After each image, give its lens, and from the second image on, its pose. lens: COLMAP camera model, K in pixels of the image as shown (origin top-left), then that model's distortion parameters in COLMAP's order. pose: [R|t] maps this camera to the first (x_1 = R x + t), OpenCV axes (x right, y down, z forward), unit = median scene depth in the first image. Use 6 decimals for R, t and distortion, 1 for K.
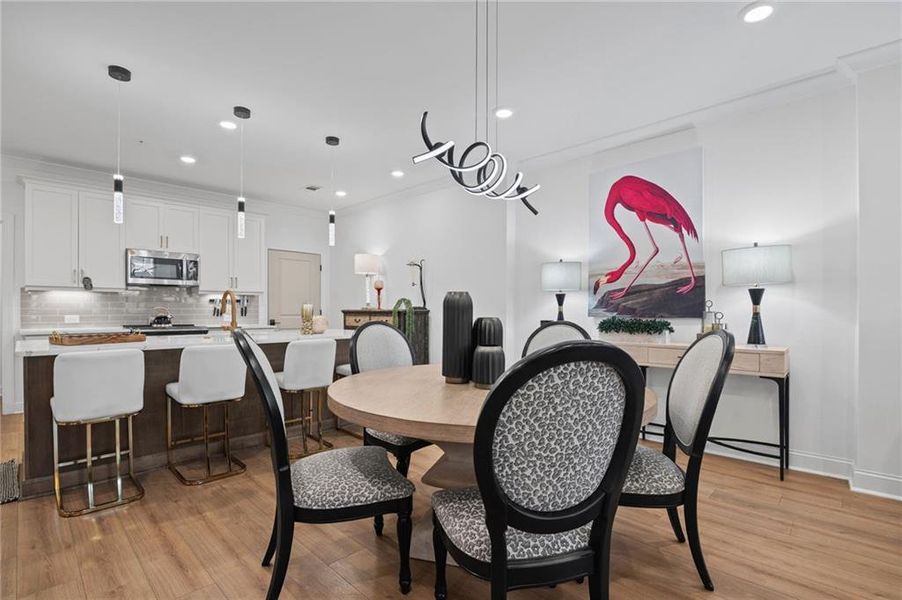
lens RADIAL K [[416.9, 0, 457.3], [0, 416.9, 313.0], [0, 0, 1]] dist [-0.016481, 0.000063]
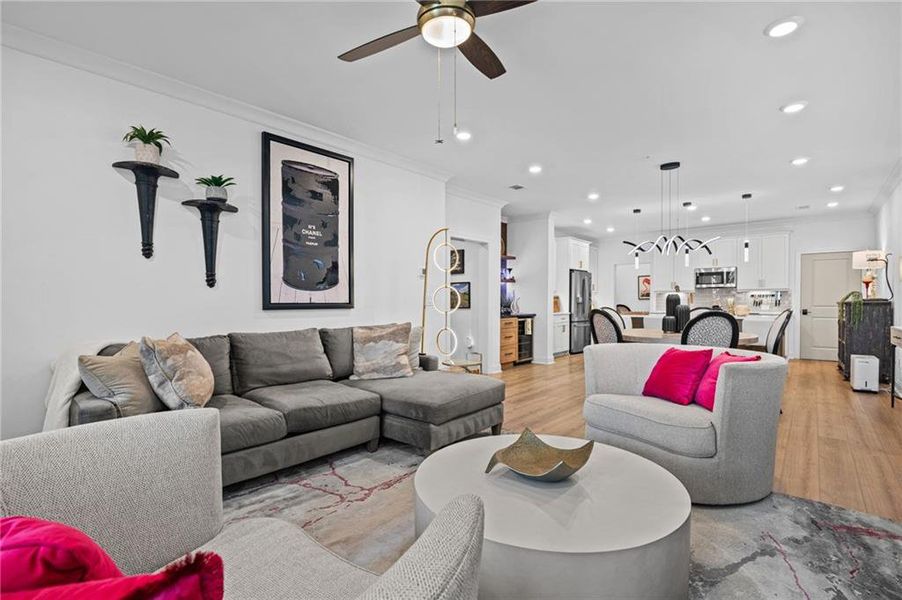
lens RADIAL K [[416.9, 0, 455.9], [0, 416.9, 304.1], [0, 0, 1]] dist [-0.016481, 0.000063]
pose [[0.050693, 0.001962, -0.998712, 1.038900], [-0.005372, 0.999984, 0.001692, 0.004704], [0.998700, 0.005279, 0.050703, -0.165443]]
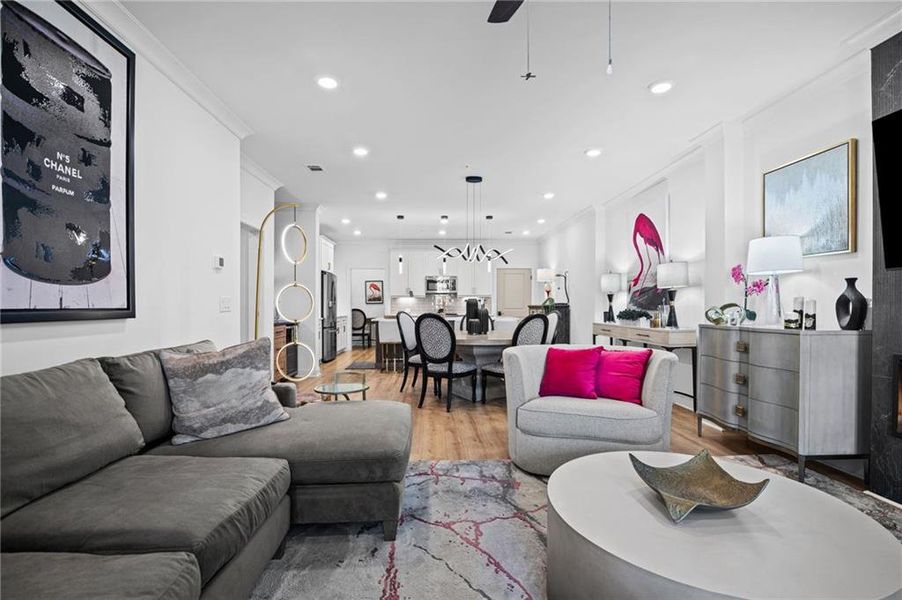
lens RADIAL K [[416.9, 0, 448.7], [0, 416.9, 309.4], [0, 0, 1]] dist [-0.016481, 0.000063]
pose [[0.716248, 0.000849, -0.697845, 0.766317], [0.000509, 0.999998, 0.001738, 0.005459], [0.697845, -0.001600, 0.716247, -0.428396]]
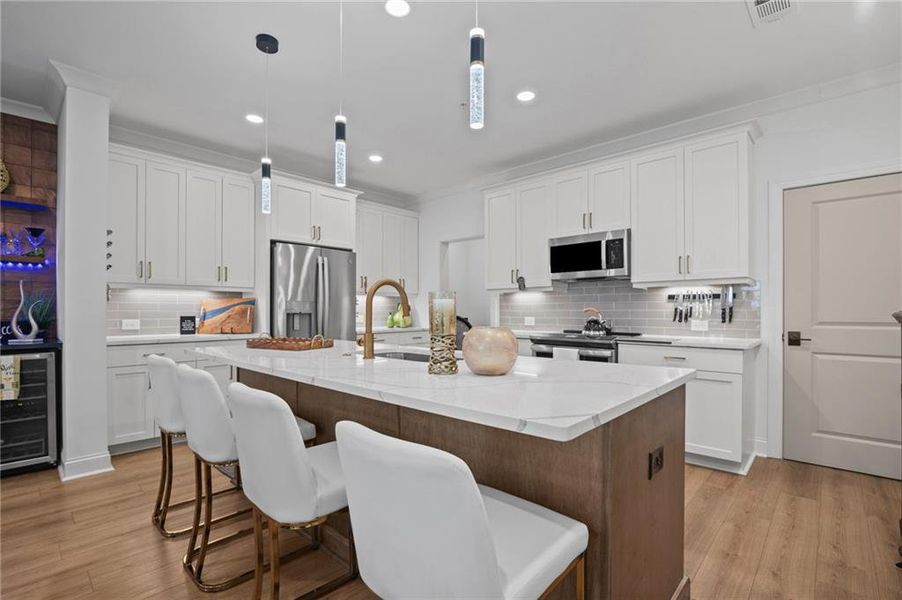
lens RADIAL K [[416.9, 0, 451.2], [0, 416.9, 308.9], [0, 0, 1]] dist [-0.016481, 0.000063]
pose [[0.021542, -0.006068, -0.999750, 0.039302], [-0.007074, 0.999956, -0.006222, -0.006995], [0.999743, 0.007206, 0.021499, 0.817441]]
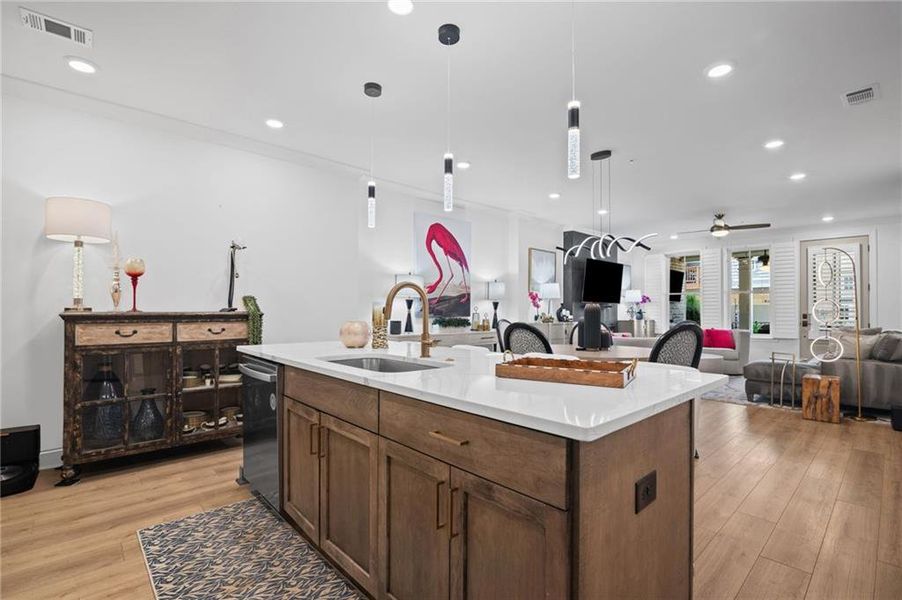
lens RADIAL K [[416.9, 0, 452.2], [0, 416.9, 313.1], [0, 0, 1]] dist [-0.016481, 0.000063]
pose [[0.074883, -0.003884, 0.997185, -0.882574], [0.007005, 0.999970, 0.003369, -0.007178], [-0.997168, 0.006733, 0.074908, 0.675917]]
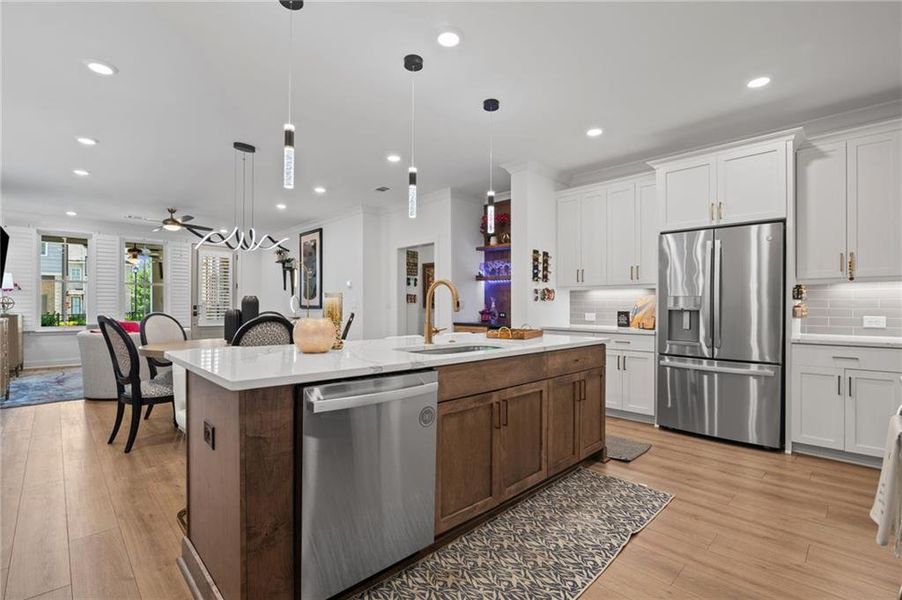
lens RADIAL K [[416.9, 0, 452.0], [0, 416.9, 300.0], [0, 0, 1]] dist [-0.016481, 0.000063]
pose [[-0.999317, -0.007185, 0.036259, -0.439880], [-0.007371, 0.999960, -0.005017, -0.013289], [-0.036222, -0.005281, -0.999330, 1.284964]]
